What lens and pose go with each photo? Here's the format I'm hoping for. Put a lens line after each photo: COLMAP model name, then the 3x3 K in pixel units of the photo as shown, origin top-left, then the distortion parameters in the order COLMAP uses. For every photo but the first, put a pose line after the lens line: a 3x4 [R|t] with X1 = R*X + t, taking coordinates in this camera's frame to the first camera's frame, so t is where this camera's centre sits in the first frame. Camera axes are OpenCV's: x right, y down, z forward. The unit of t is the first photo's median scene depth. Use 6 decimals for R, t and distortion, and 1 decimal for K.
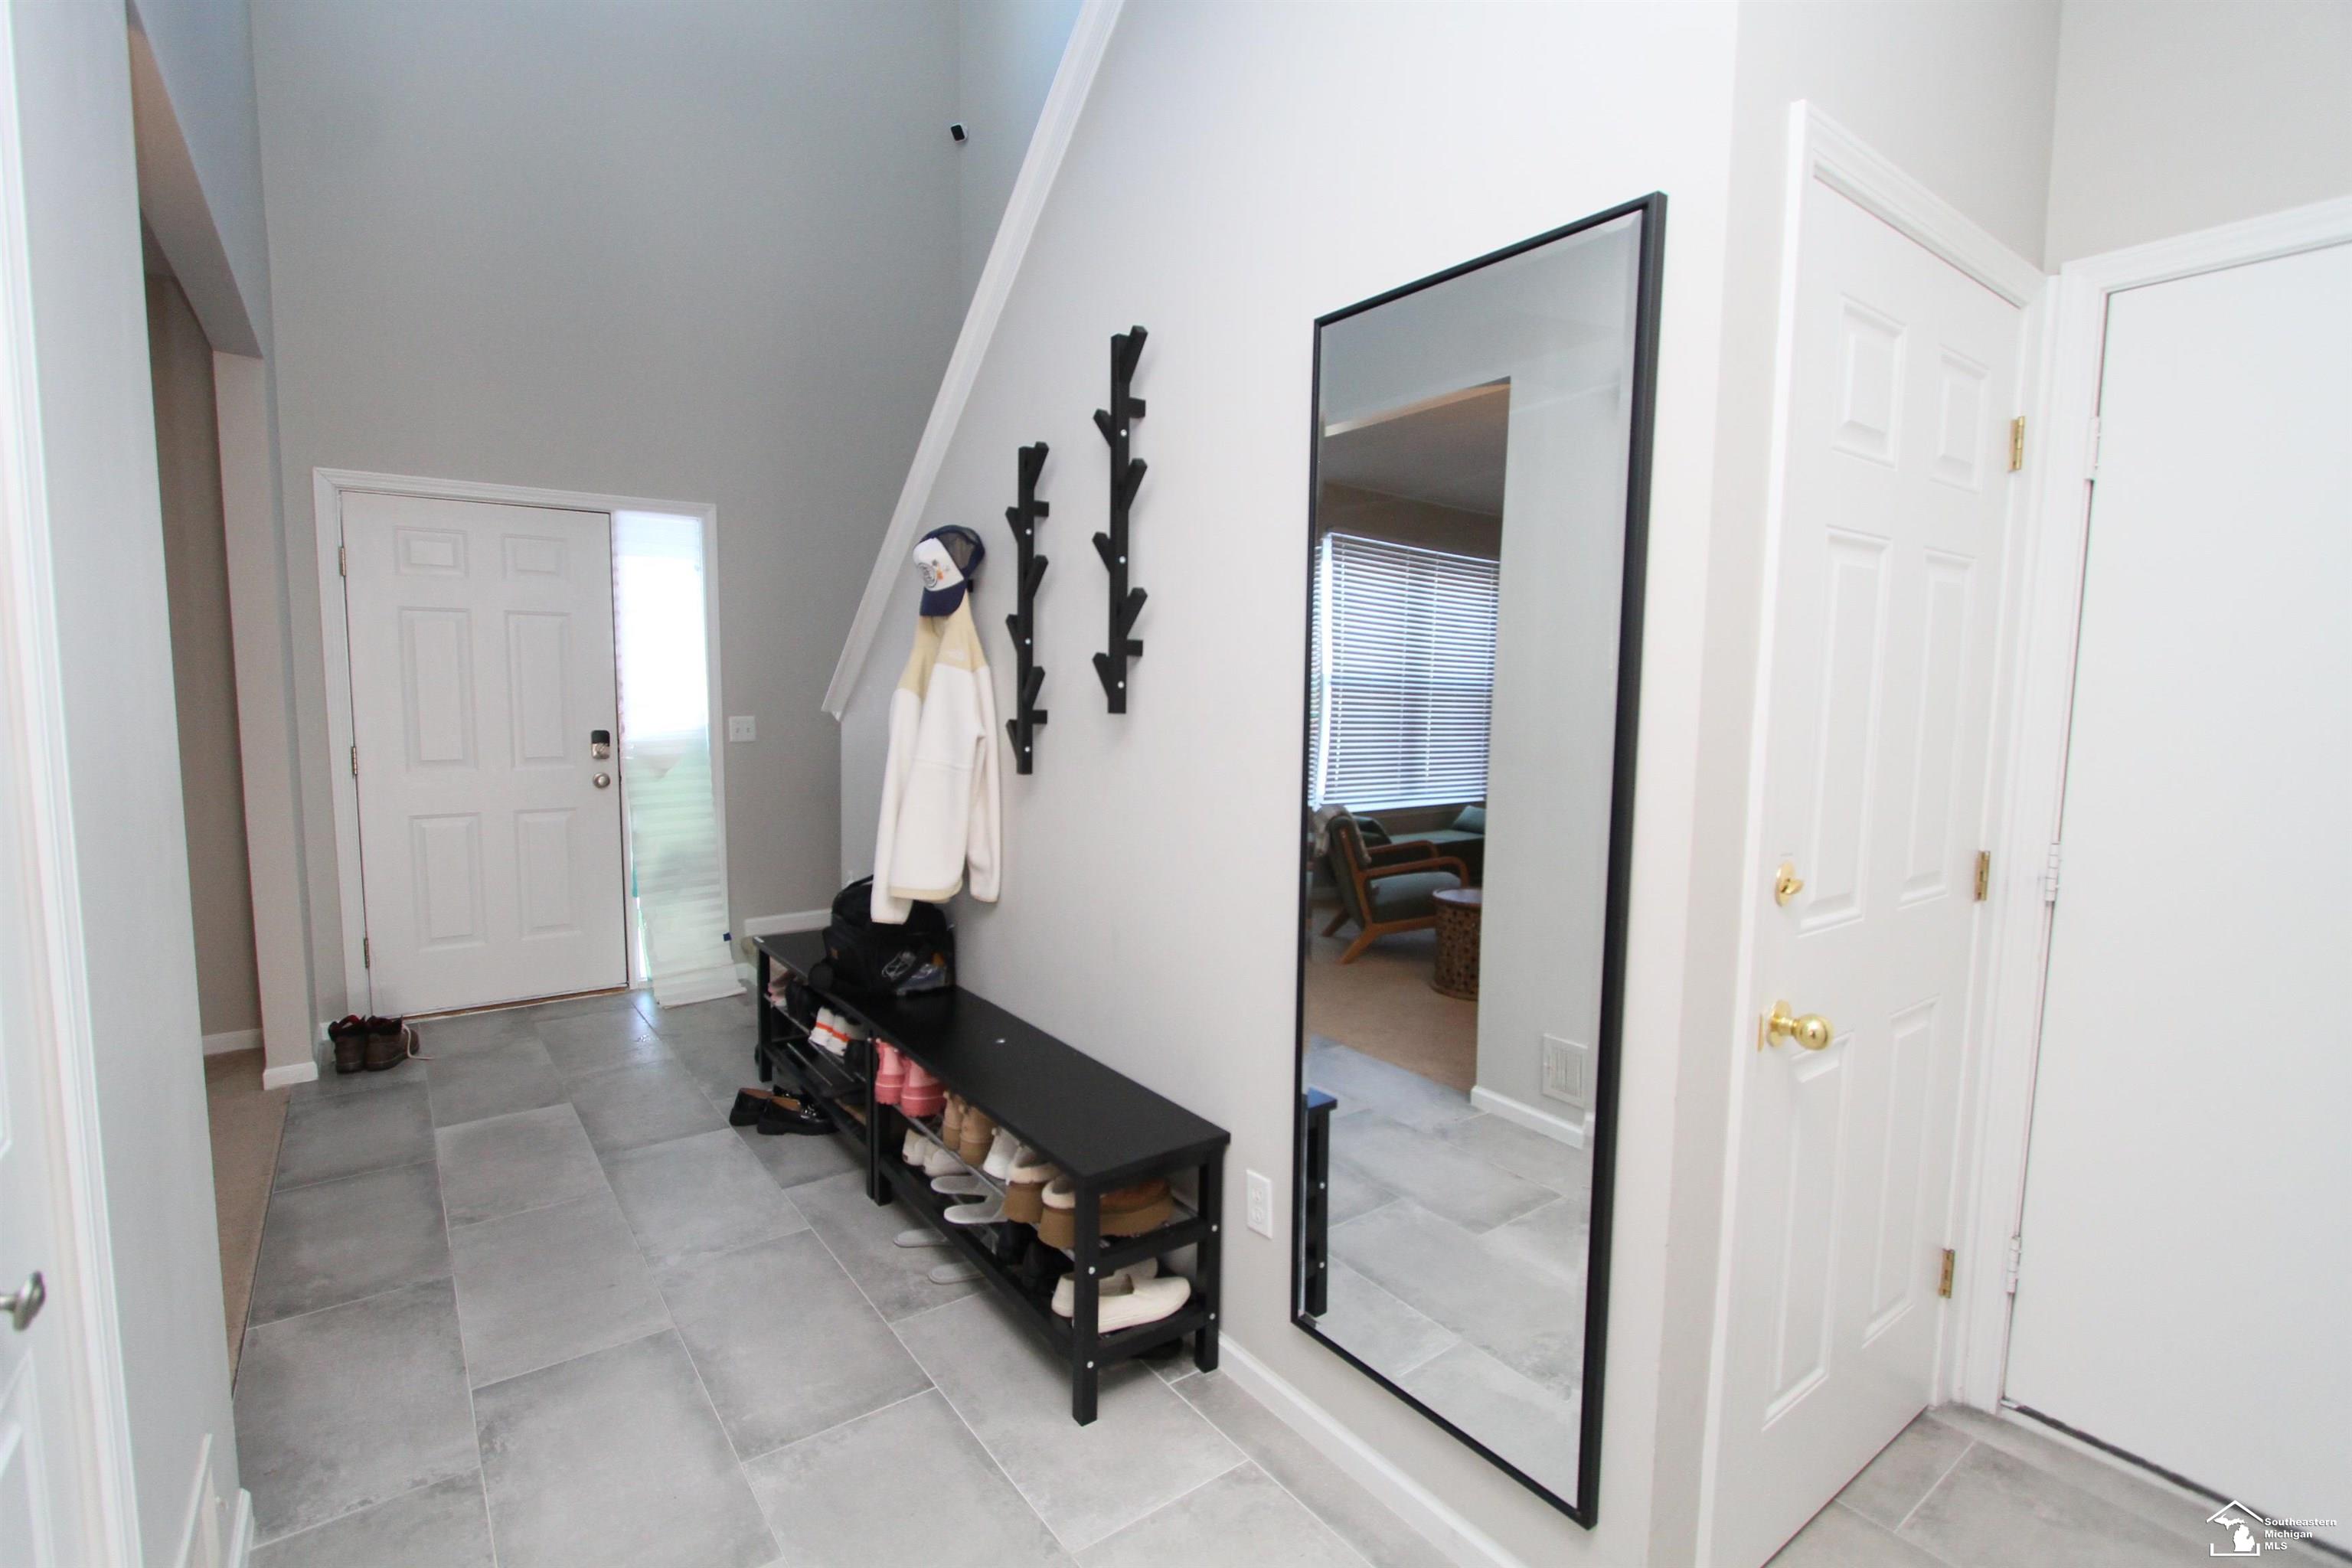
lens RADIAL K [[1086.6, 0, 1168.0], [0, 1086.6, 787.1], [0, 0, 1]] dist [-0.014528, 0.000727]
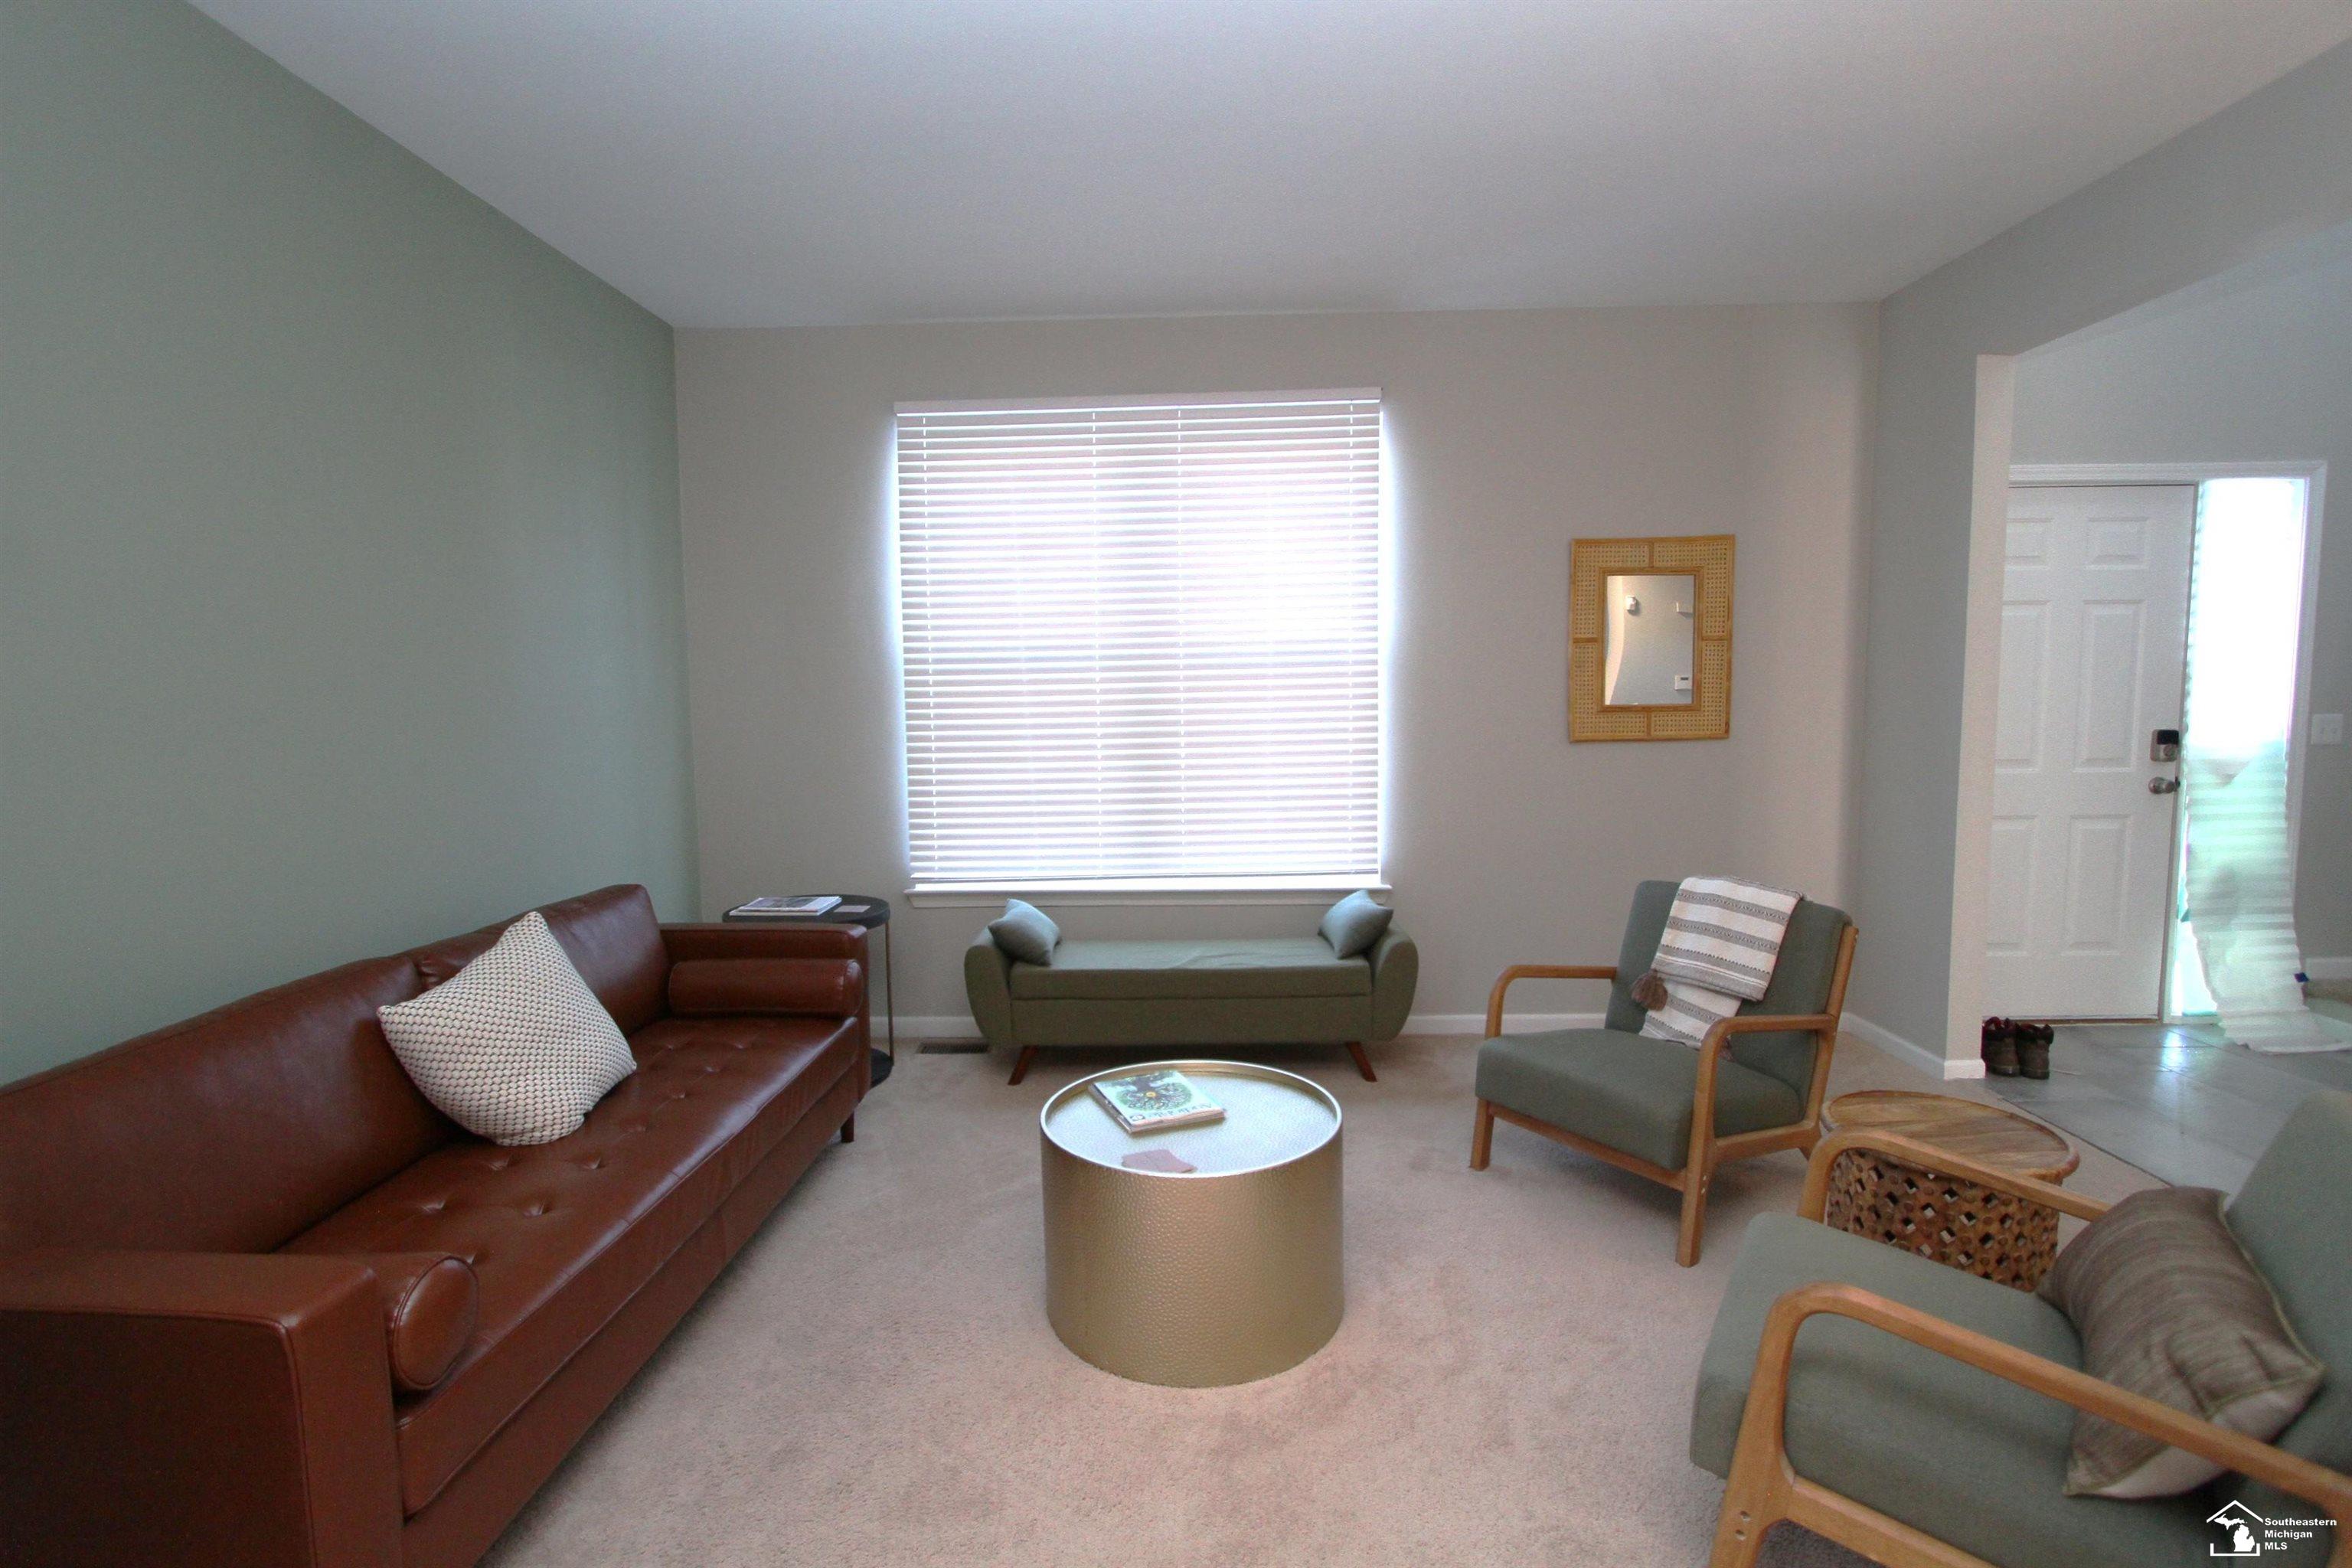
lens RADIAL K [[1086.6, 0, 1168.0], [0, 1086.6, 787.1], [0, 0, 1]] dist [-0.014528, 0.000727]
pose [[0.788813, 0.034703, -0.613652, -0.614657], [-0.036988, 0.999275, 0.008964, 0.016658], [0.613519, 0.015627, 0.789525, -0.197906]]
